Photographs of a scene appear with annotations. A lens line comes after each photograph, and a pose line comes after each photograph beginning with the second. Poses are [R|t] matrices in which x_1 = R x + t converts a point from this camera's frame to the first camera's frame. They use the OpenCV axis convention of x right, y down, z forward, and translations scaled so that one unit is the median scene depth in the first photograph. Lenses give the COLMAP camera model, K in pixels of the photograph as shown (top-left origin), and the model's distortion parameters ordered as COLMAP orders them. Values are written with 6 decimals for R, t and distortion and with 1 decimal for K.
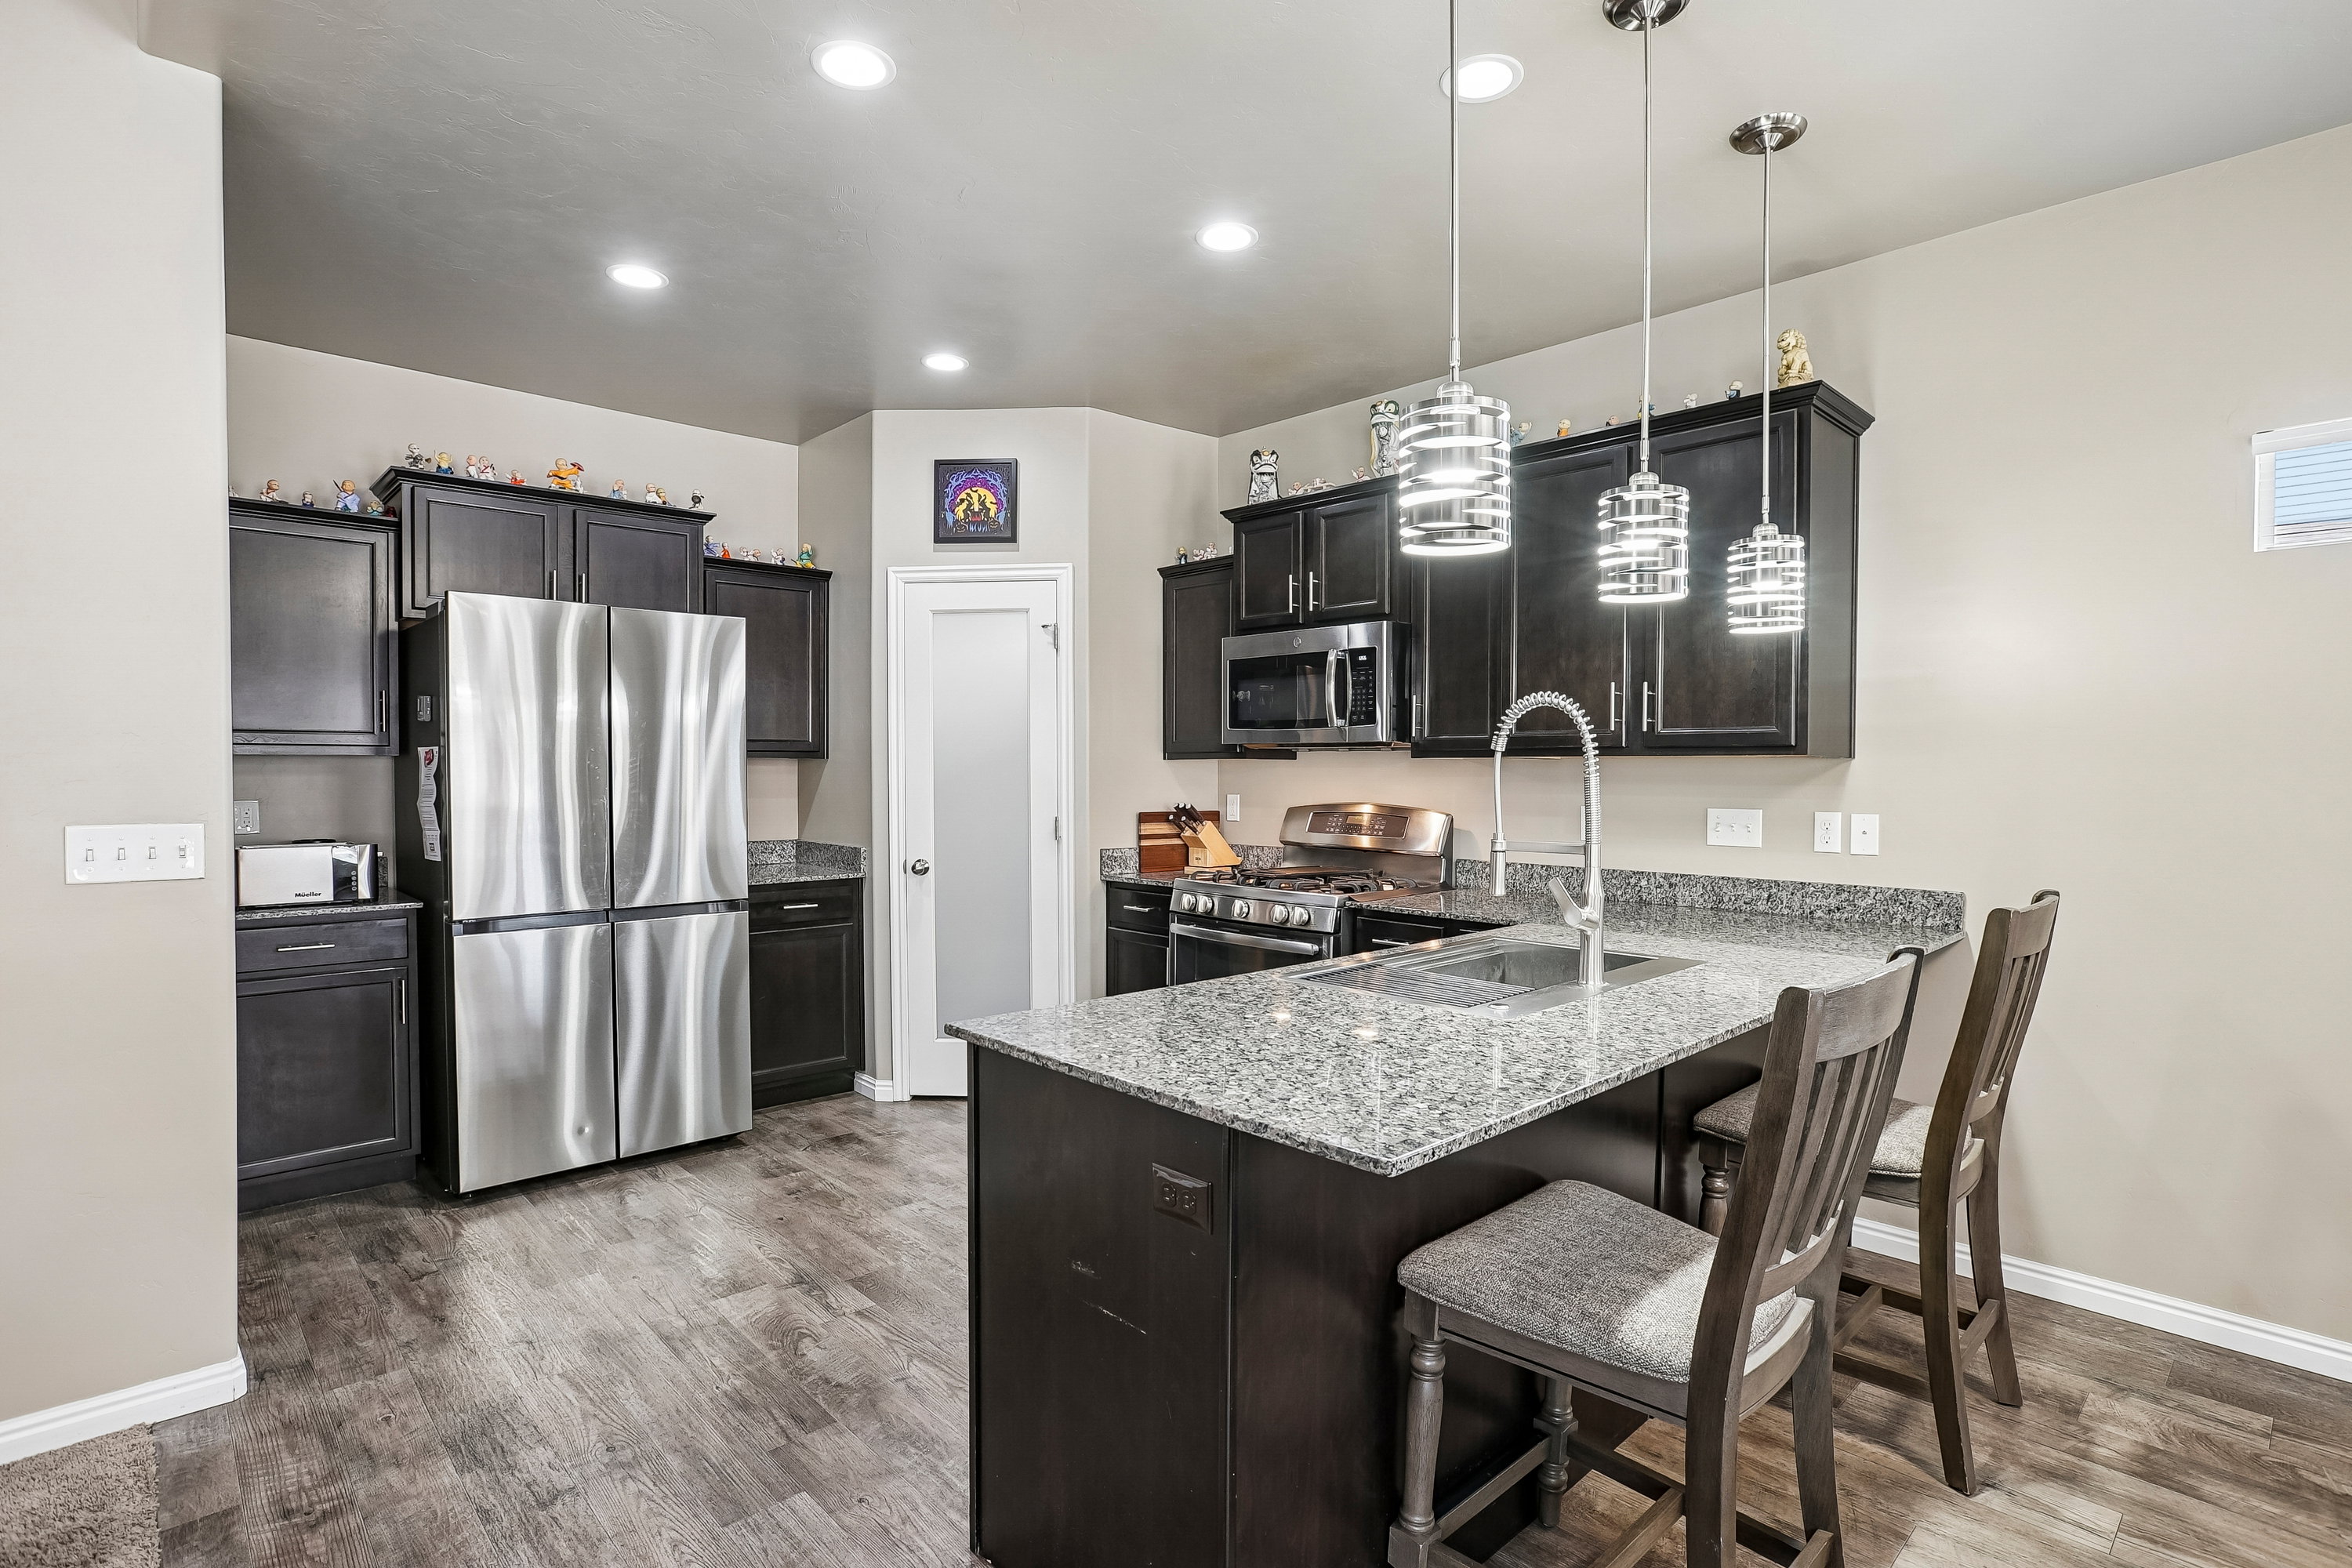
lens RADIAL K [[1149.3, 0, 1178.4], [0, 1149.3, 770.7], [0, 0, 1]] dist [-0.082815, 0.049957]
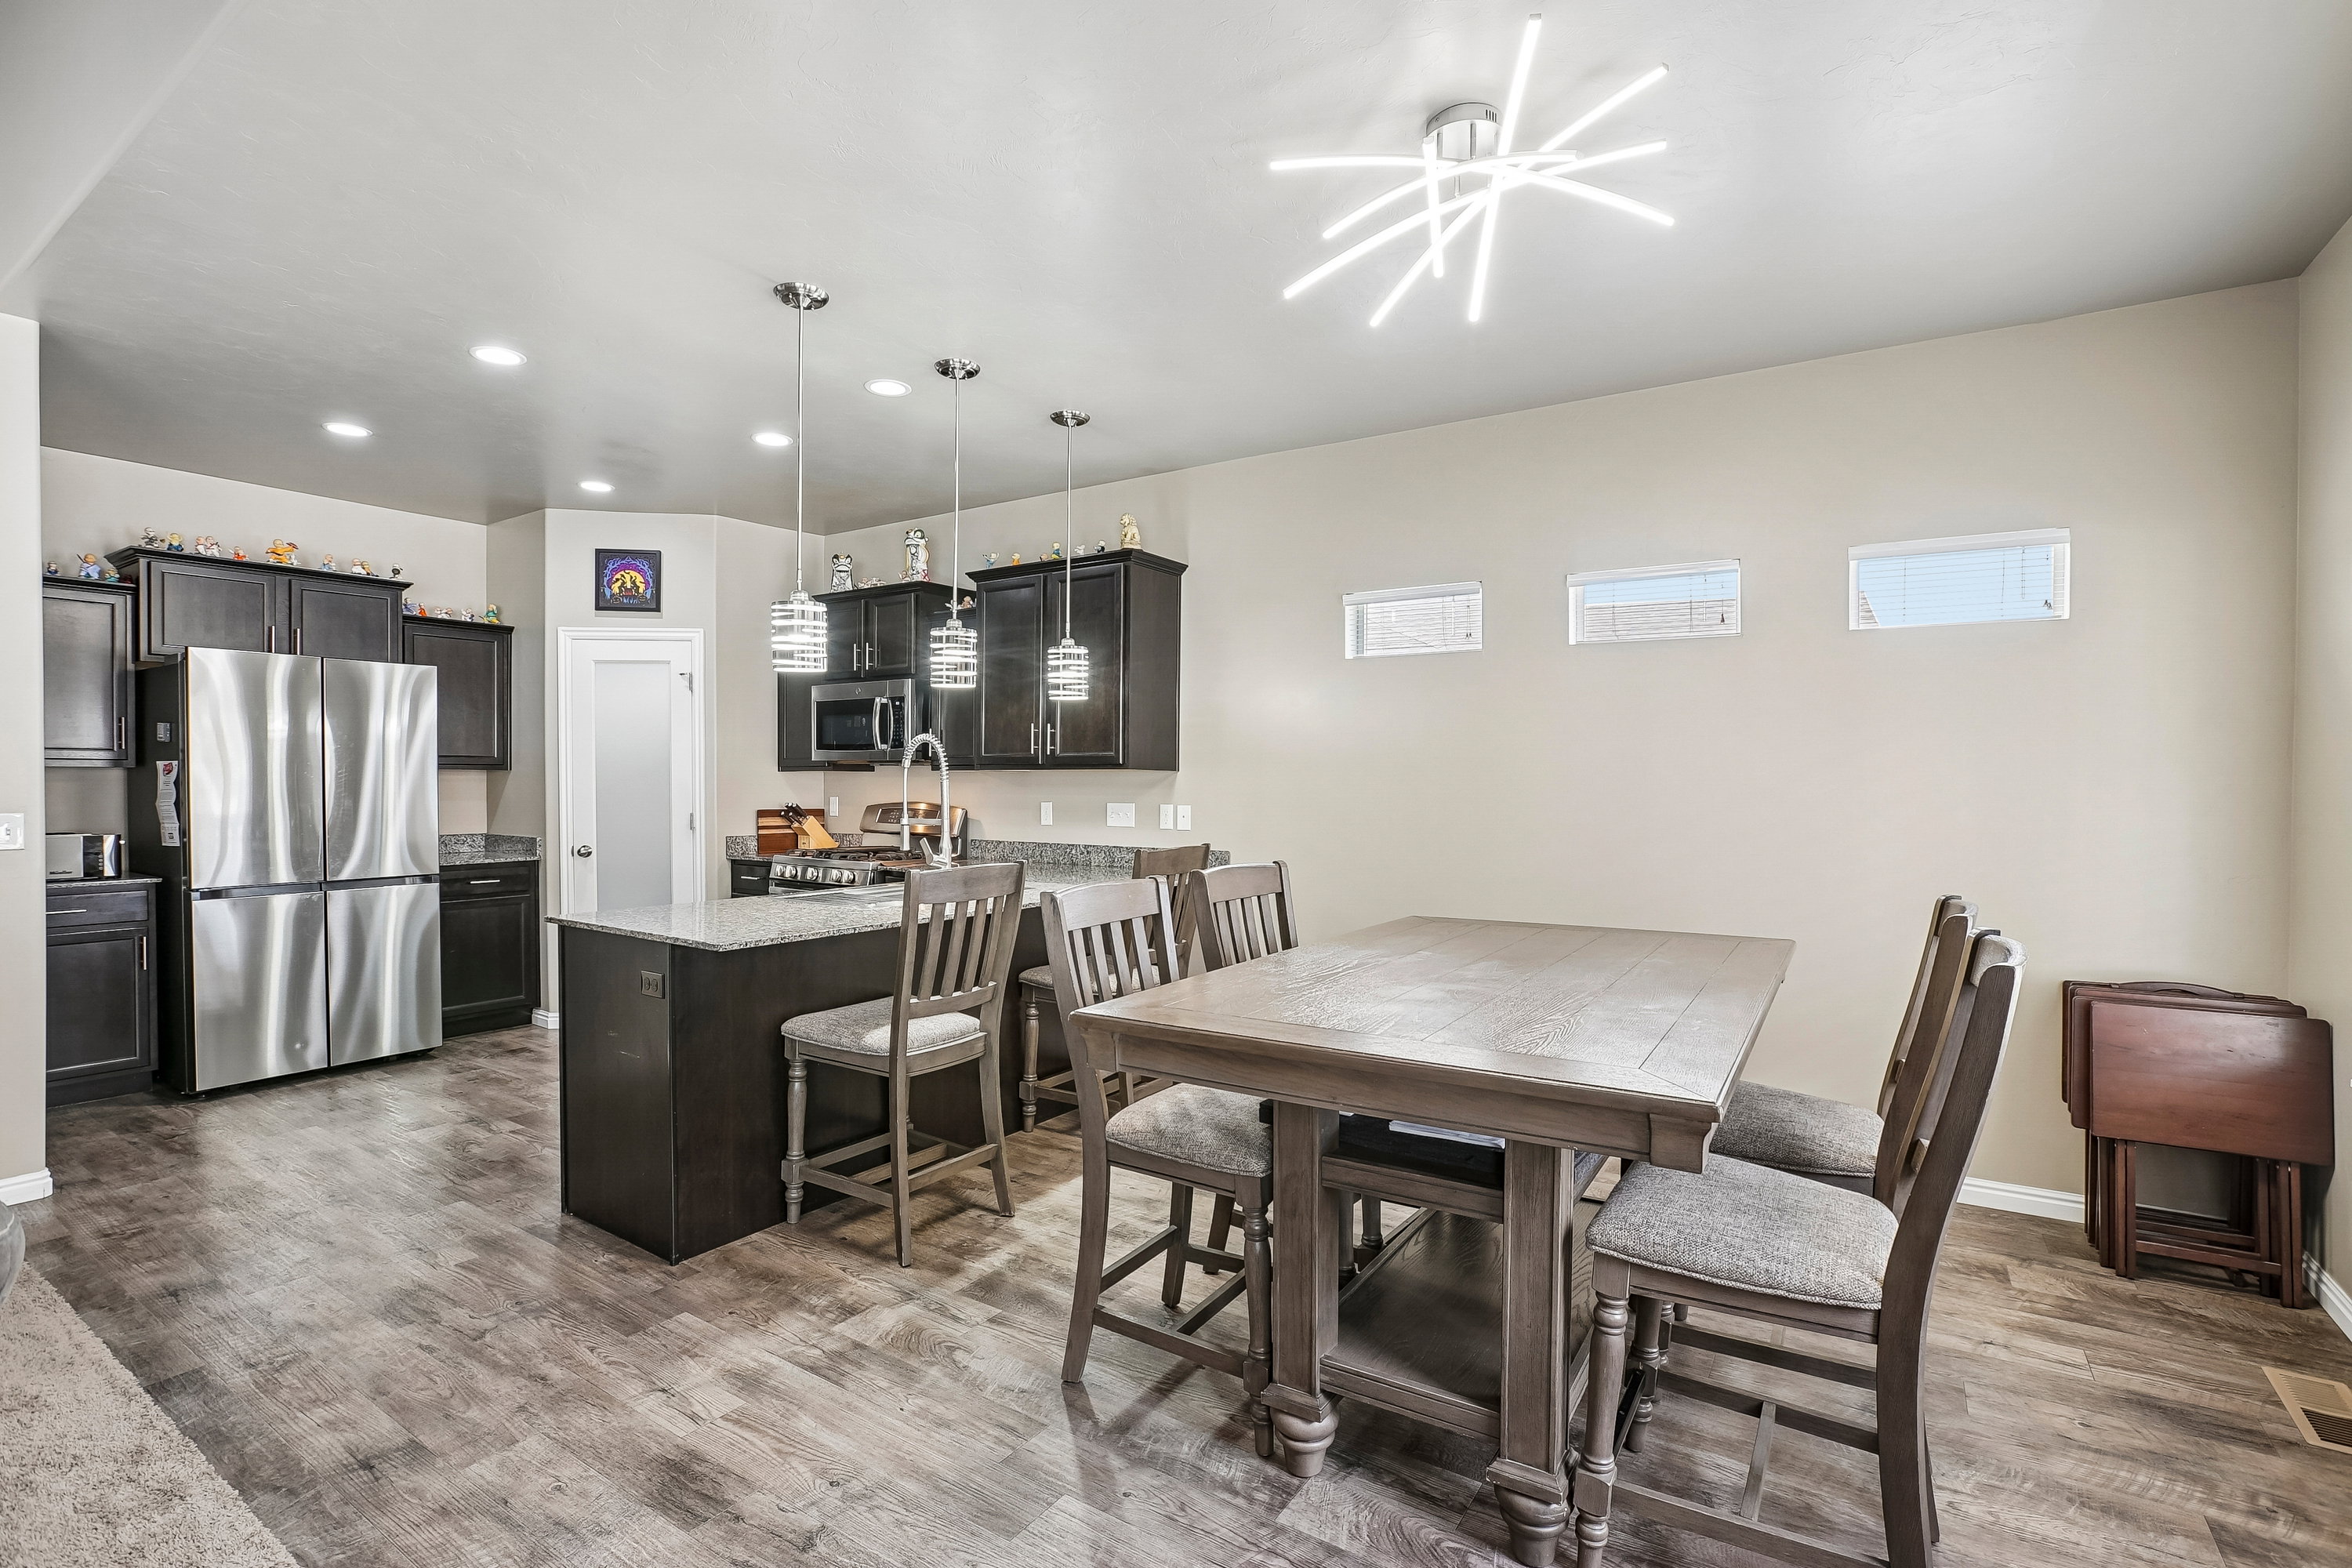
lens RADIAL K [[1081.7, 0, 1180.6], [0, 1081.7, 781.8], [0, 0, 1]] dist [-0.053567, 0.019552]
pose [[0.972861, -0.000497, 0.231389, 0.186917], [0.000650, 1.000000, -0.000583, 0.004333], [-0.231388, 0.000717, 0.972861, -0.426990]]
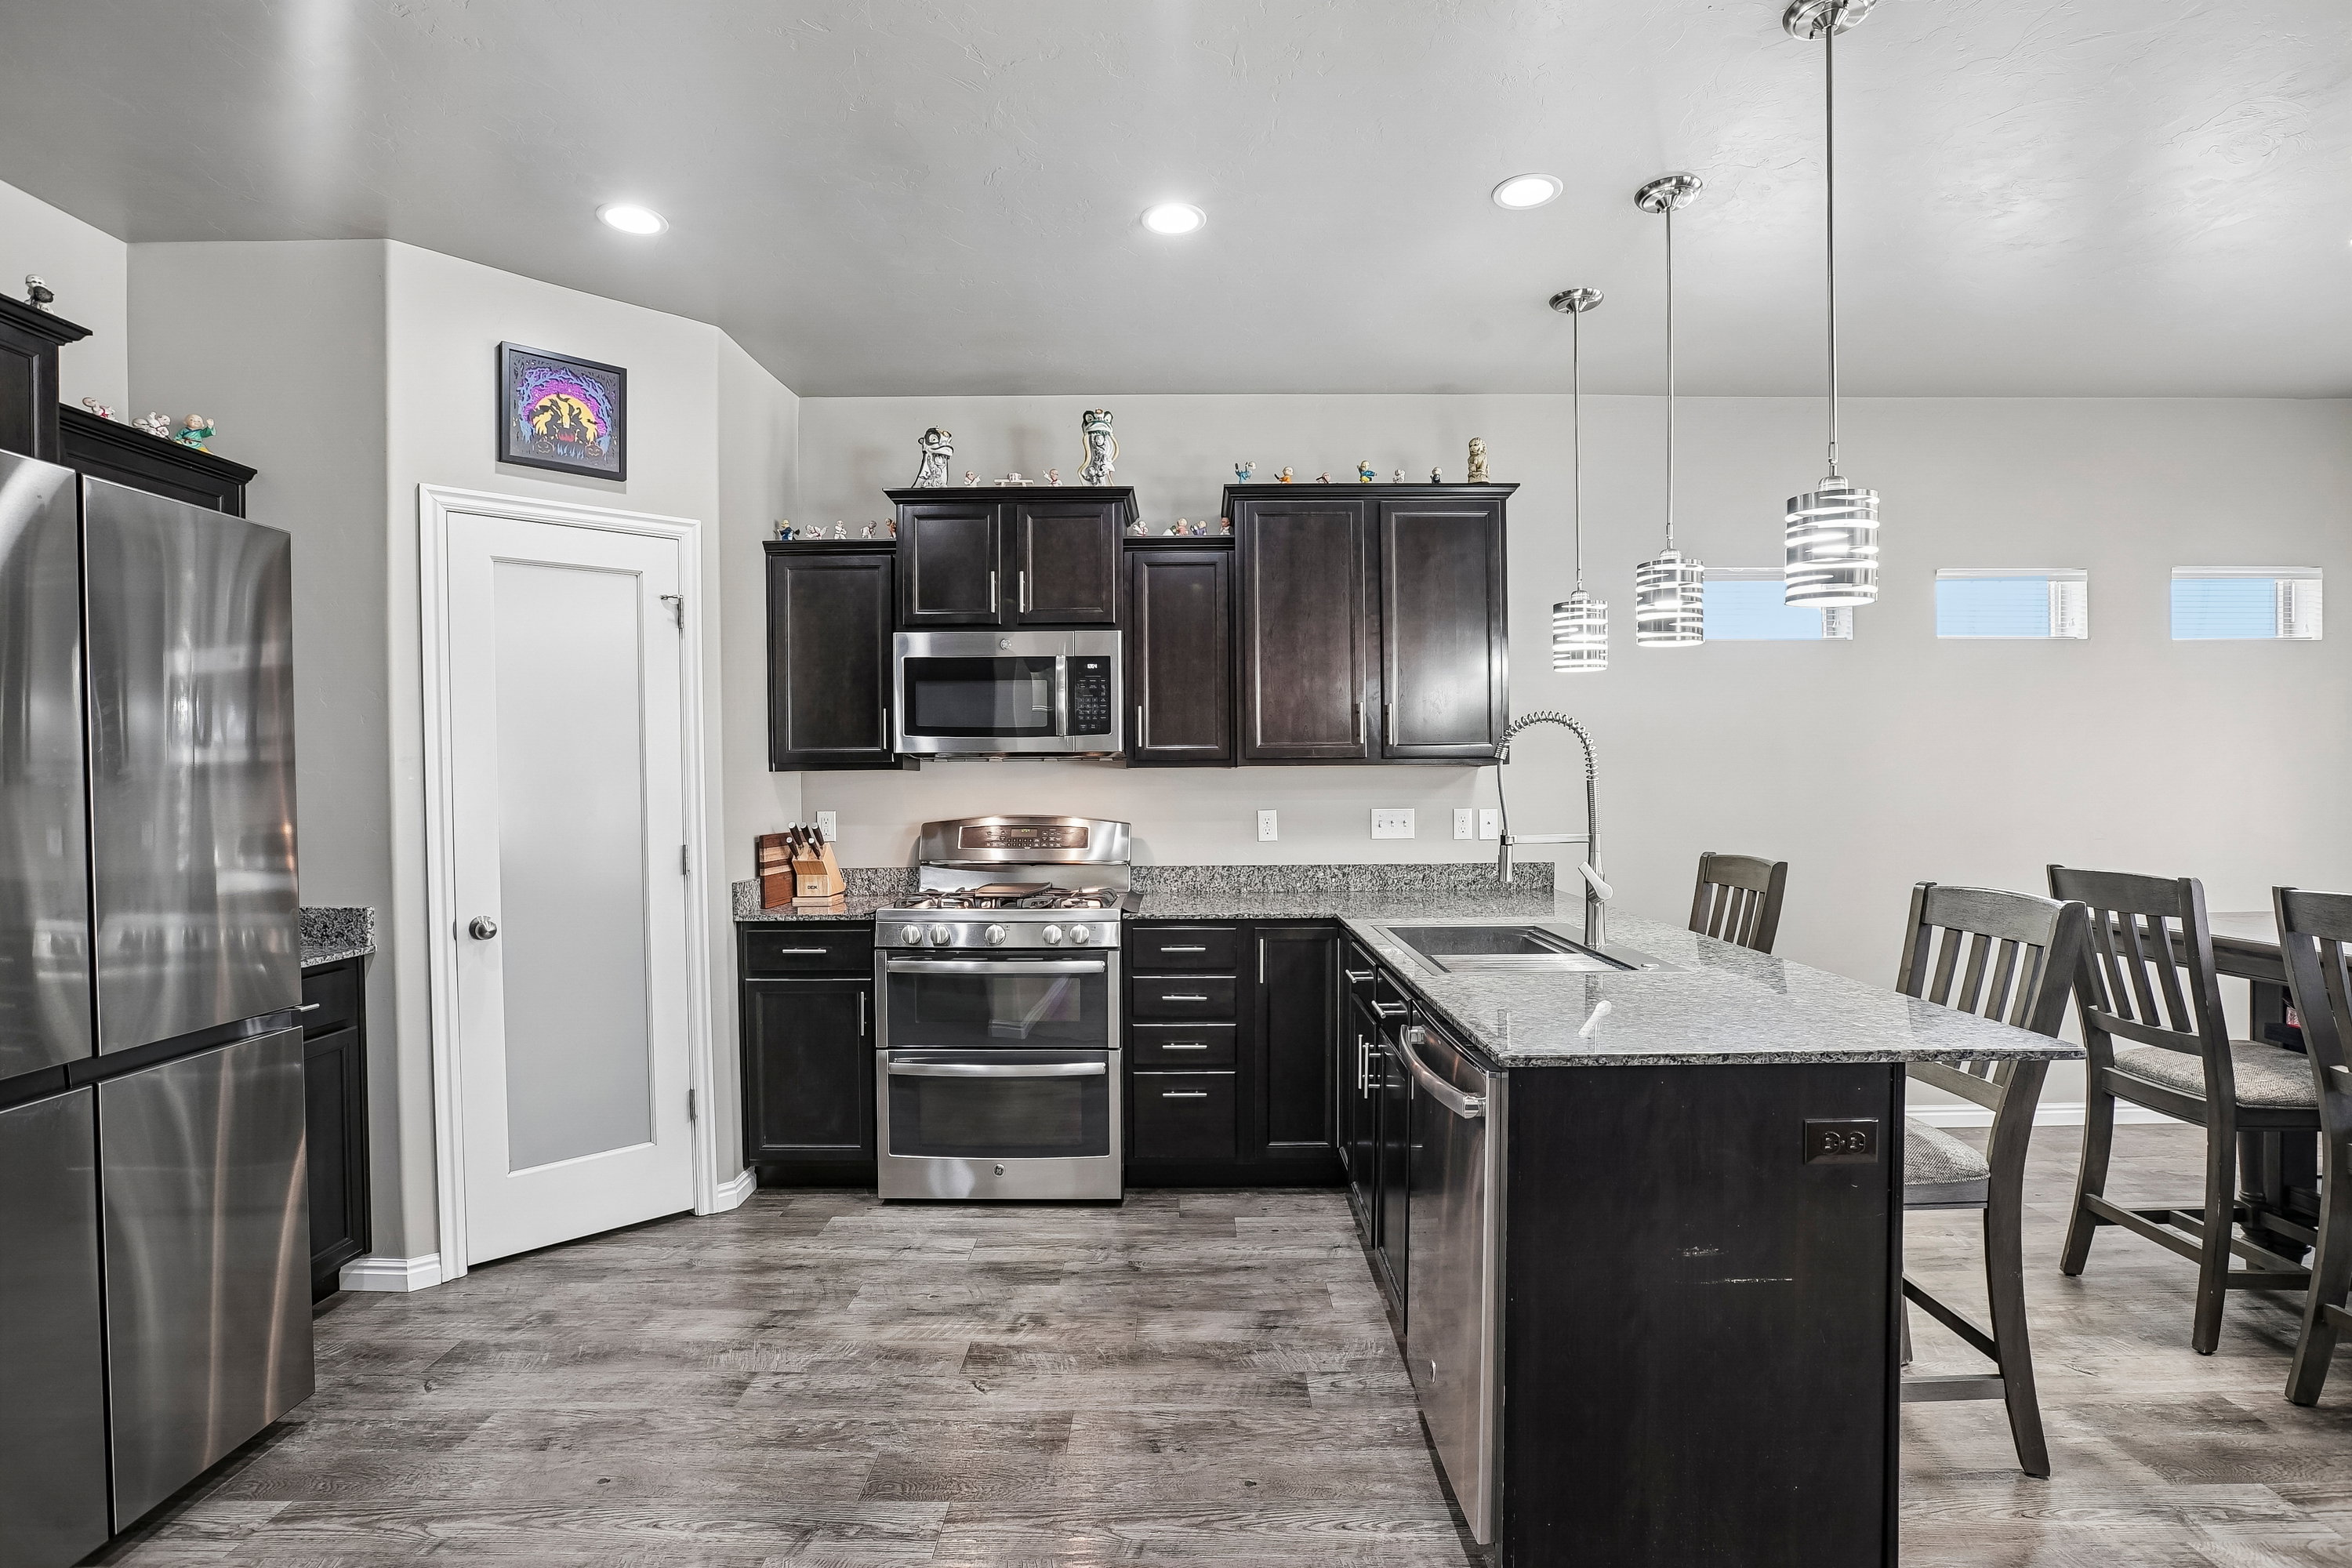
lens RADIAL K [[1114.7, 0, 1182.5], [0, 1114.7, 794.5], [0, 0, 1]] dist [-0.058222, 0.019696]
pose [[0.683707, -0.018210, 0.729530, -0.467399], [0.013442, 0.999833, 0.012360, 0.001165], [-0.729633, 0.001355, 0.683837, 0.274704]]
